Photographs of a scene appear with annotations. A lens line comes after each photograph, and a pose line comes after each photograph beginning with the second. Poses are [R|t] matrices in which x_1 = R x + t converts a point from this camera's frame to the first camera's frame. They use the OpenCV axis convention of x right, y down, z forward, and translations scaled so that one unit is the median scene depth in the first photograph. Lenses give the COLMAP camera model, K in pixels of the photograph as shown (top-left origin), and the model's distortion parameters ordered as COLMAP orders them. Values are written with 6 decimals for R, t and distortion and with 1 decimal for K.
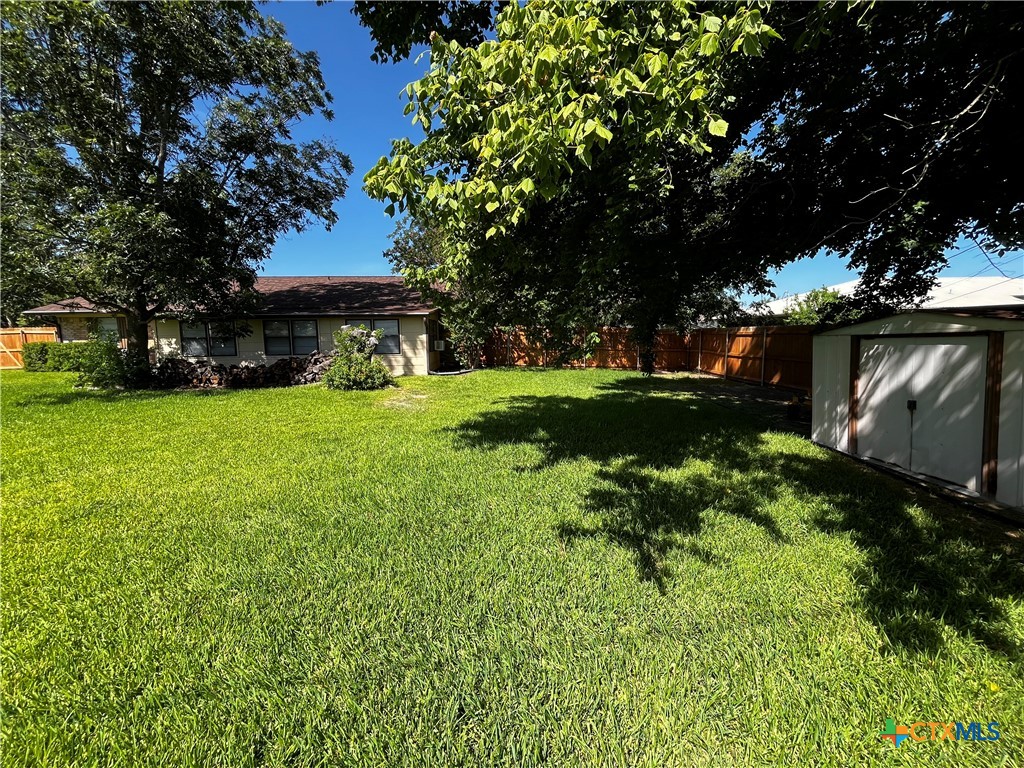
lens RADIAL K [[414.8, 0, 512.1], [0, 414.8, 384.2], [0, 0, 1]] dist [0.000011, 0.000155]
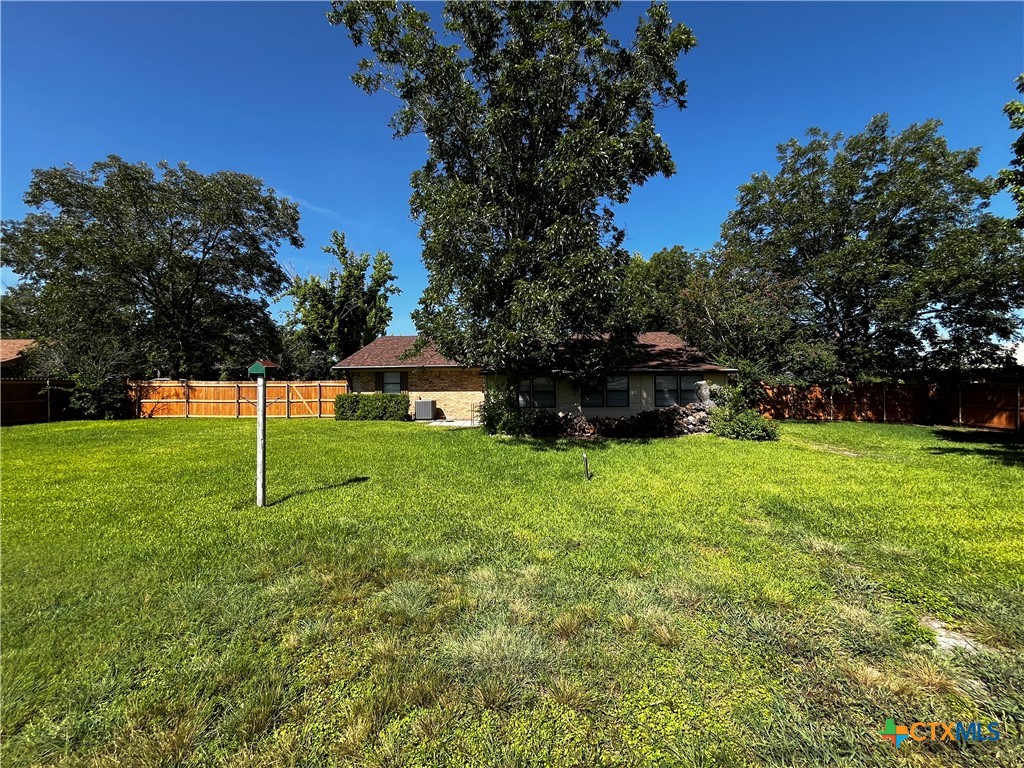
lens RADIAL K [[414.8, 0, 511.9], [0, 414.8, 384.1], [0, 0, 1]] dist [0.000011, 0.000155]
pose [[0.998446, 0.002802, -0.055661, -0.613202], [-0.009518, 0.992636, -0.120759, 0.003836], [0.054913, 0.121101, 0.991120, -0.093518]]
